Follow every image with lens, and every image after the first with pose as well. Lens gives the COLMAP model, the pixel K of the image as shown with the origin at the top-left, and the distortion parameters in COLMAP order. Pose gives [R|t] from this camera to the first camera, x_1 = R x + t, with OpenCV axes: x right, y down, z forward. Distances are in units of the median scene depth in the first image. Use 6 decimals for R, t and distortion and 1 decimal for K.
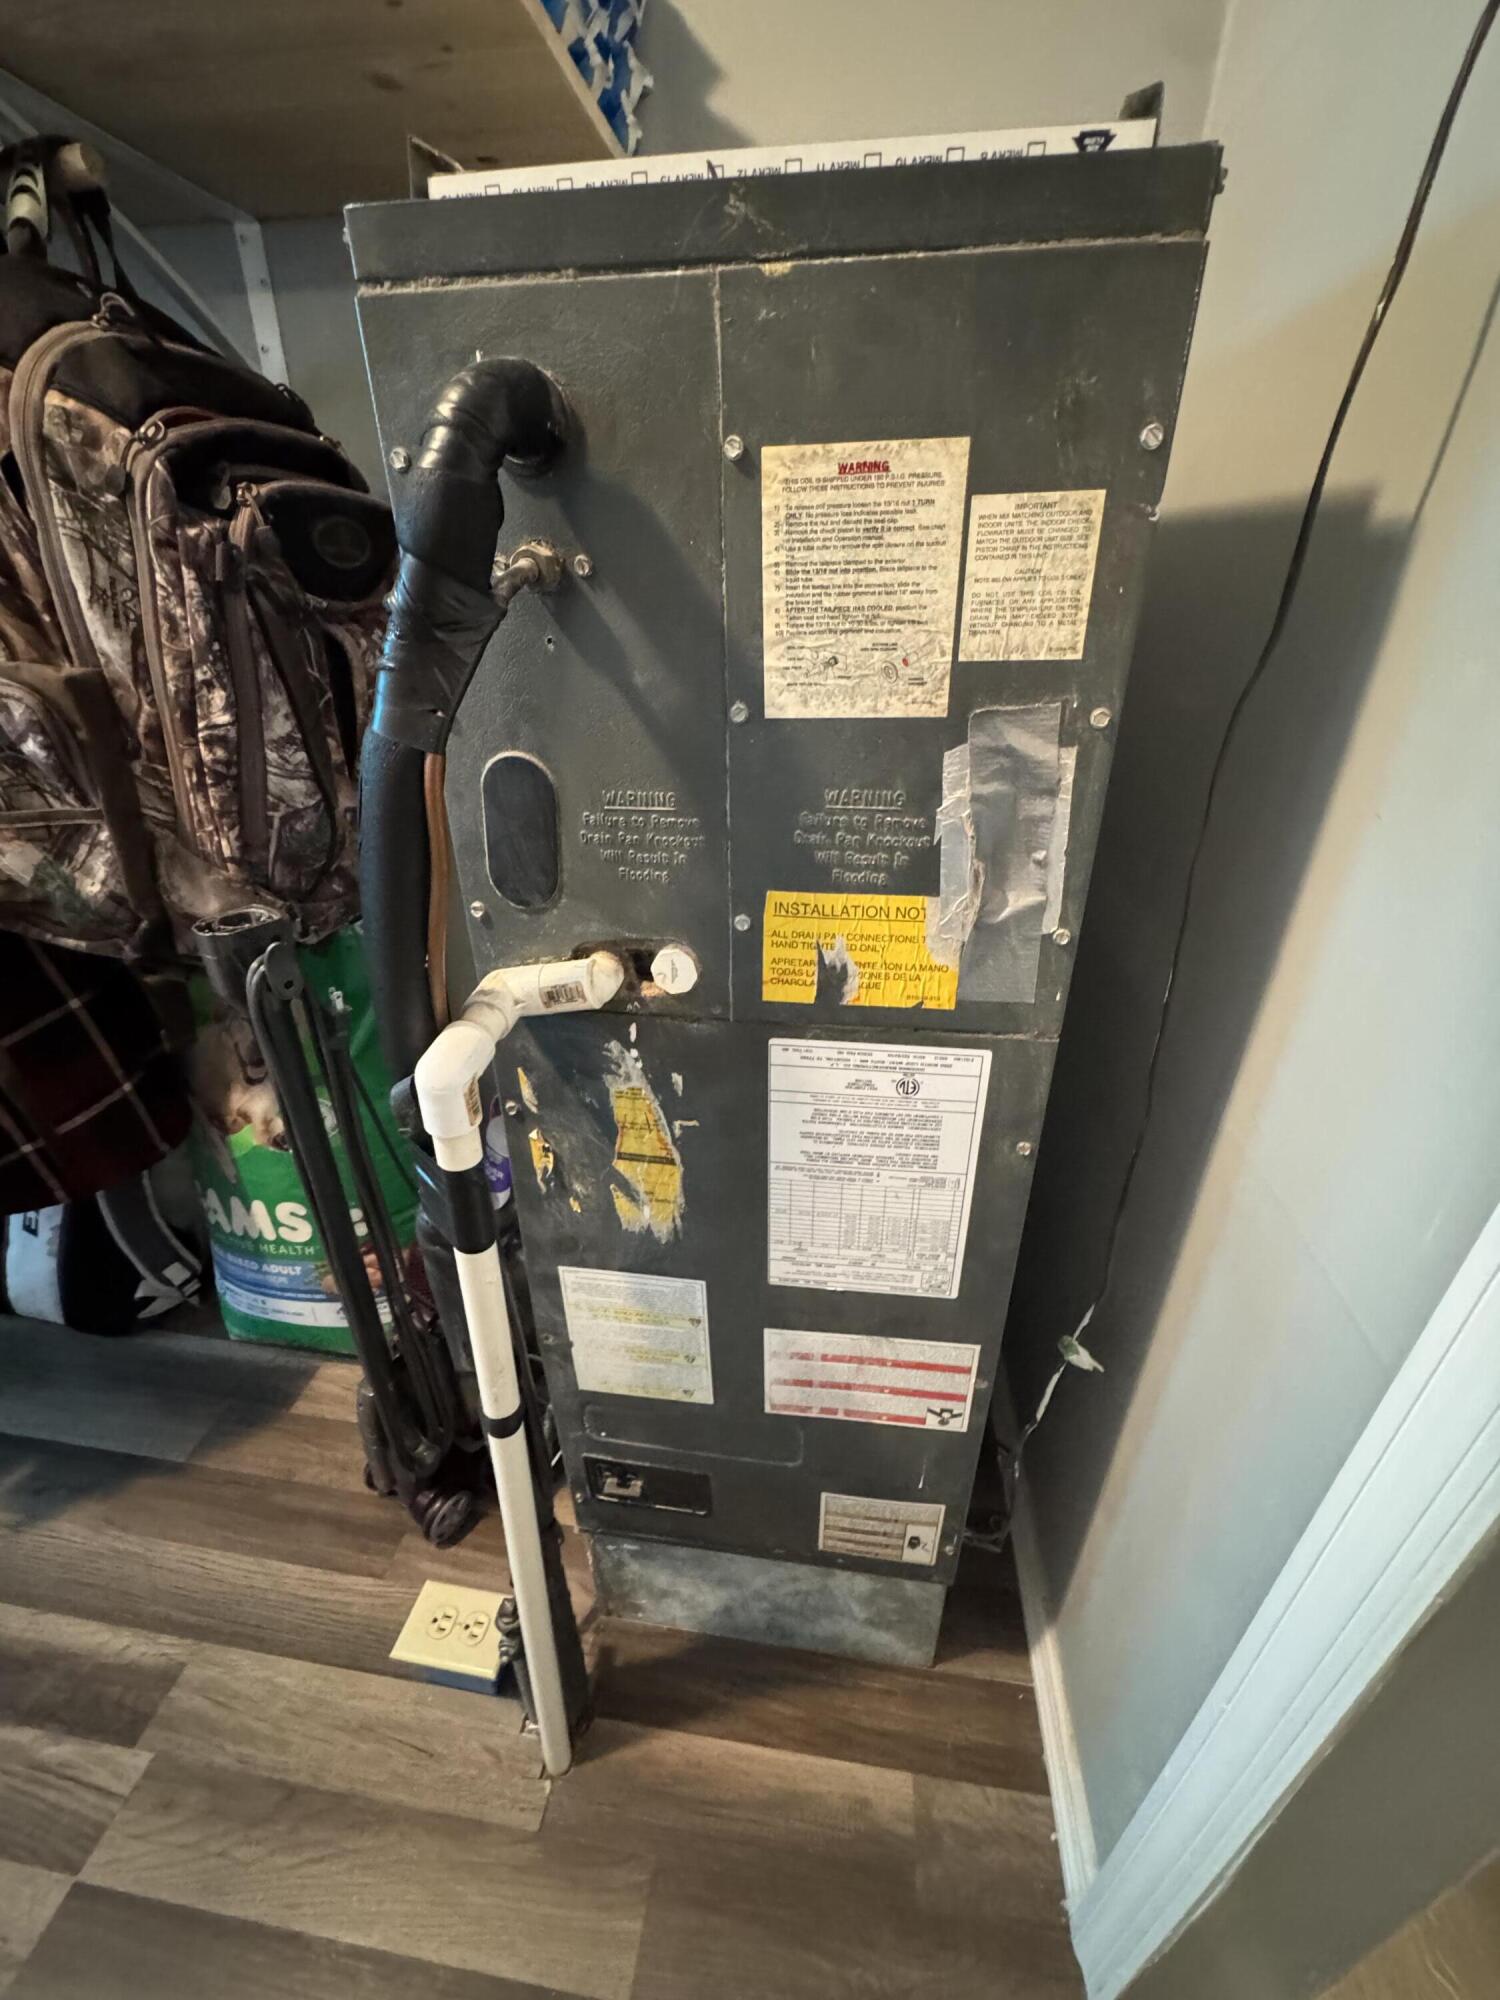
lens RADIAL K [[797.2, 0, 743.2], [0, 797.2, 997.0], [0, 0, 1]] dist [-0.004434, 0.000057]
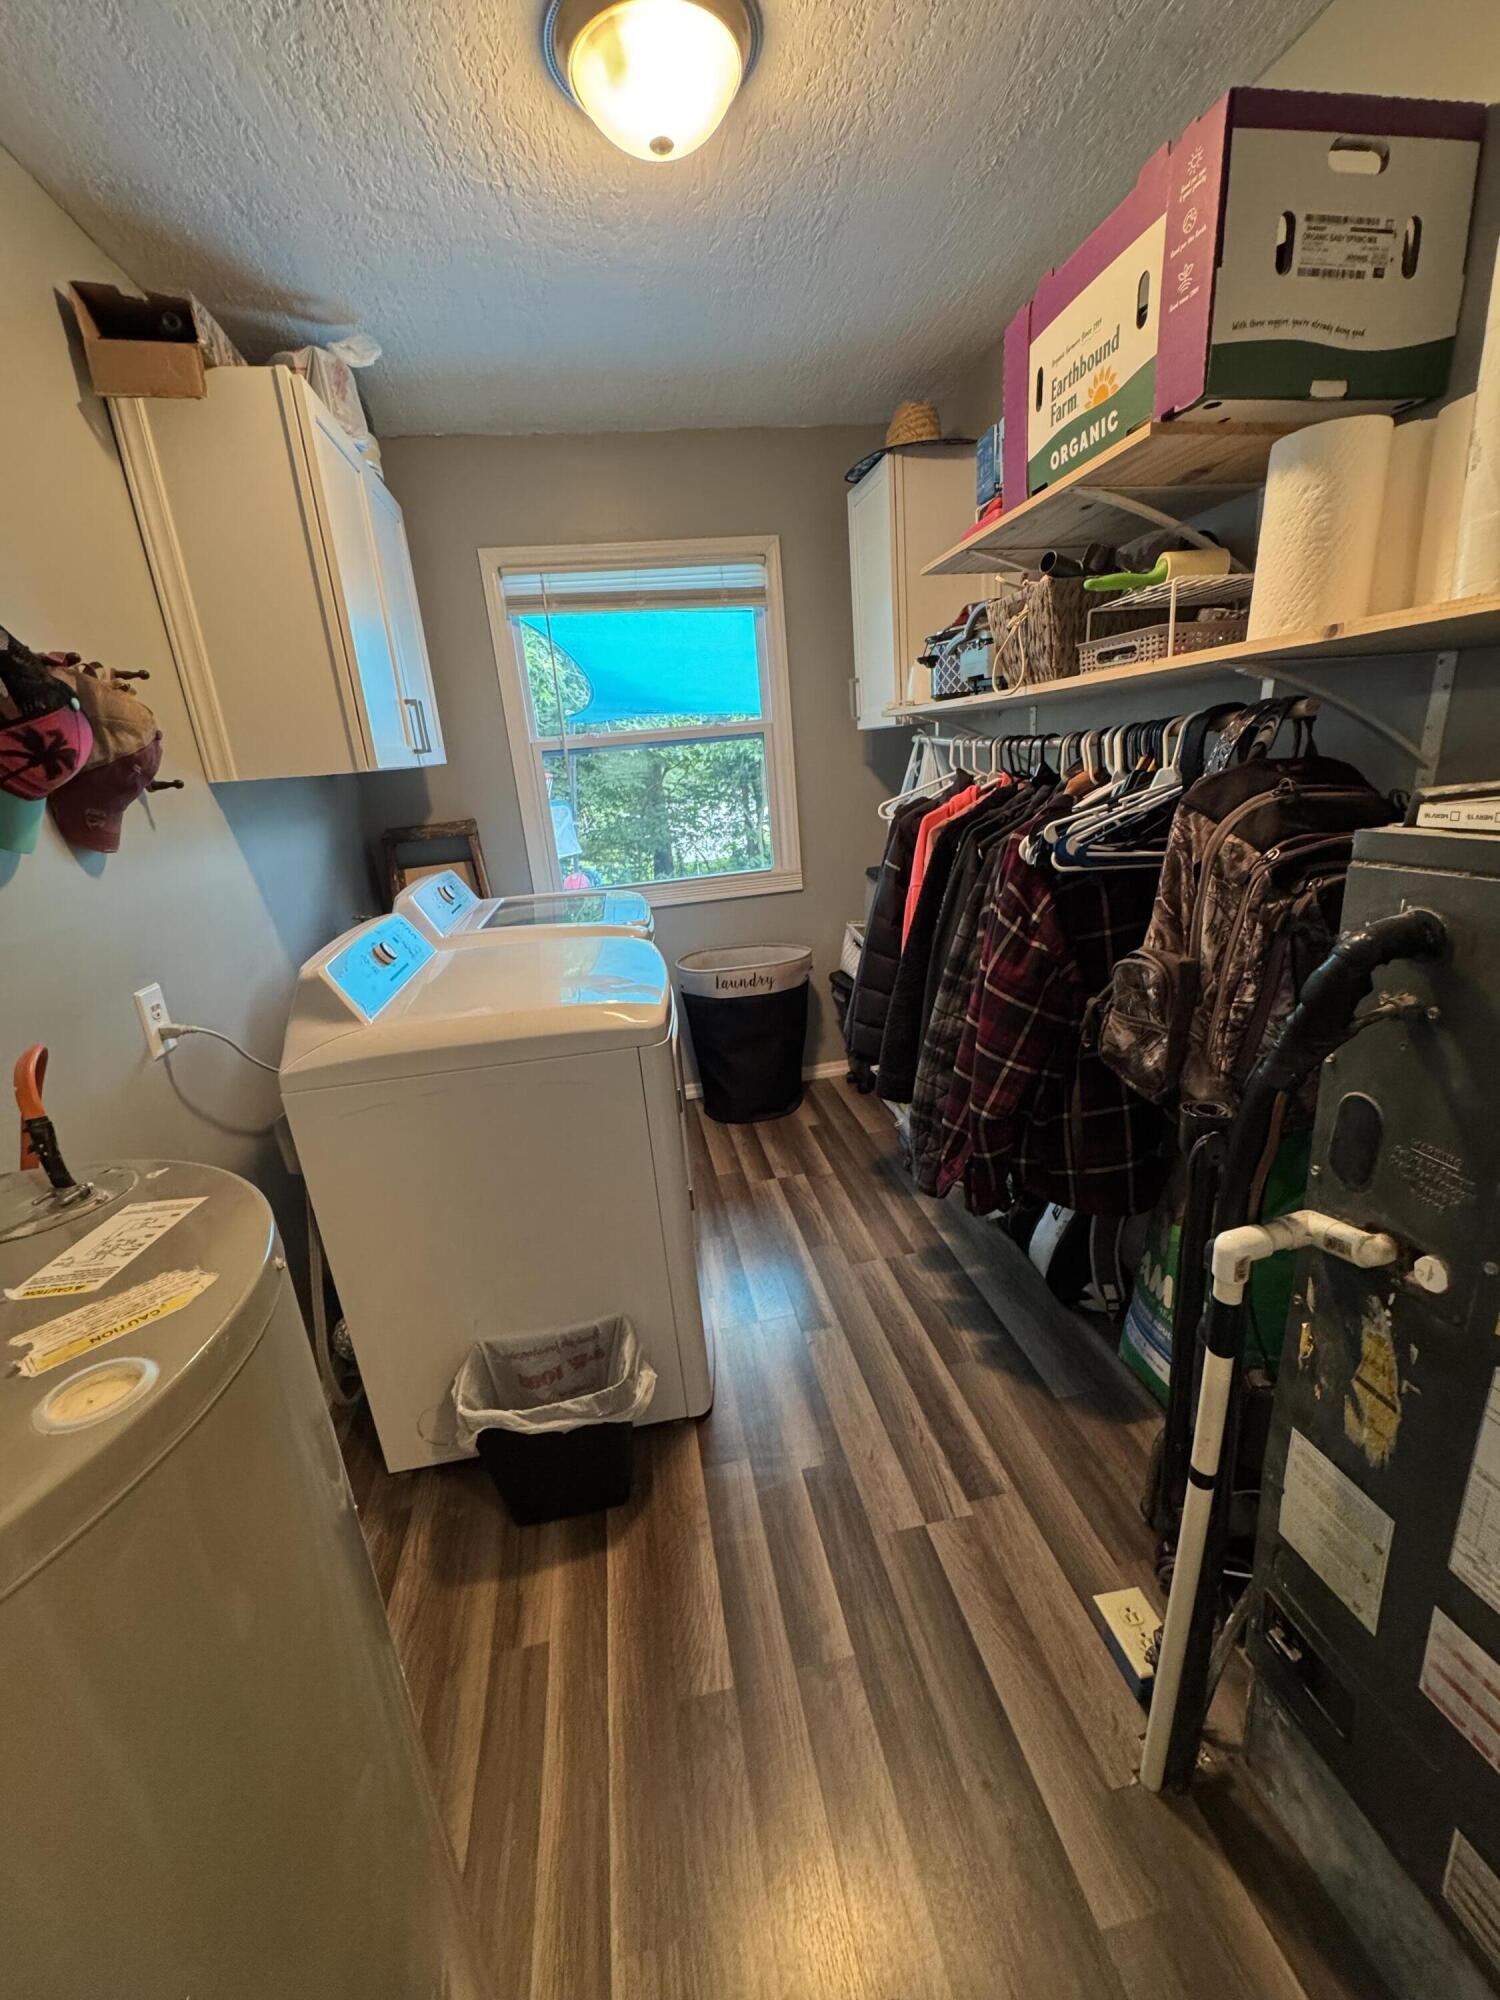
lens RADIAL K [[797.2, 0, 752.7], [0, 797.2, 999.5], [0, 0, 1]] dist [-0.004434, 0.000057]
pose [[0.314023, 0.248346, -0.916359, 0.577219], [-0.365913, 0.922276, 0.124556, -0.178975], [0.876069, 0.296194, 0.380489, -0.580306]]
